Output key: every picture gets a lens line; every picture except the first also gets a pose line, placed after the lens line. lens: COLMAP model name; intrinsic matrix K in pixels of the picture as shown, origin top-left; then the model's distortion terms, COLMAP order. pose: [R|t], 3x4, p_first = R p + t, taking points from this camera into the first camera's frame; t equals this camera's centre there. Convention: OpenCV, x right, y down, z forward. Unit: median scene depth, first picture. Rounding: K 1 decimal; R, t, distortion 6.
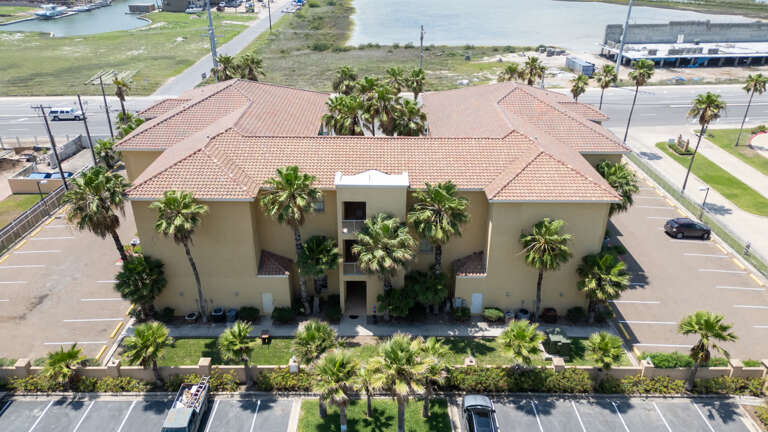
lens RADIAL K [[528.8, 0, 384.0], [0, 528.8, 216.0], [0, 0, 1]] dist [0.005156, 0.000668]
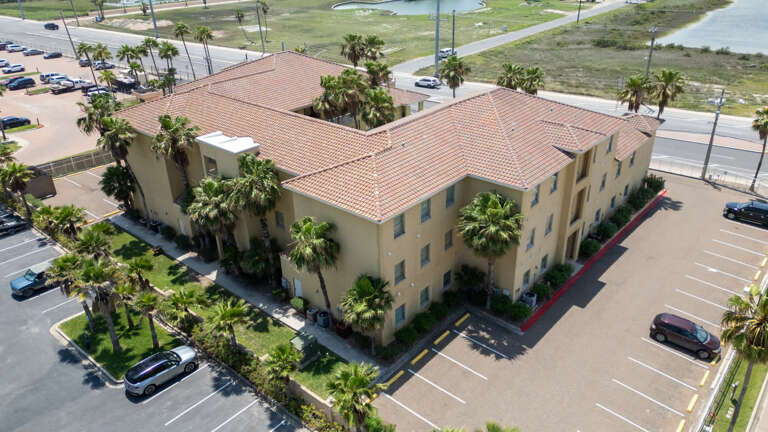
lens RADIAL K [[570.8, 0, 384.0], [0, 570.8, 216.0], [0, 0, 1]] dist [0.012758, 0.004550]
pose [[0.753158, 0.271707, -0.599106, 0.687776], [-0.276924, 0.957044, 0.085909, -0.077211], [0.596712, 0.101204, 0.796048, 0.182884]]
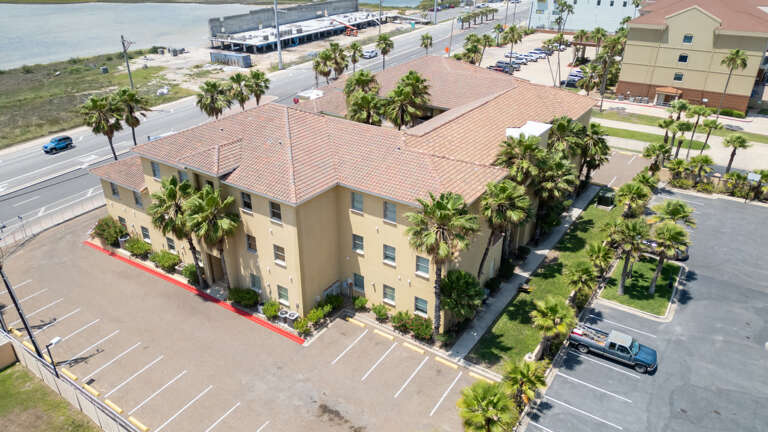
lens RADIAL K [[528.8, 0, 384.0], [0, 528.8, 216.0], [0, 0, 1]] dist [0.005156, 0.000668]
pose [[0.571520, -0.371375, 0.731742, -0.855734], [0.370139, 0.912529, 0.174034, -0.161334], [-0.732368, 0.171382, 0.658988, 0.325874]]
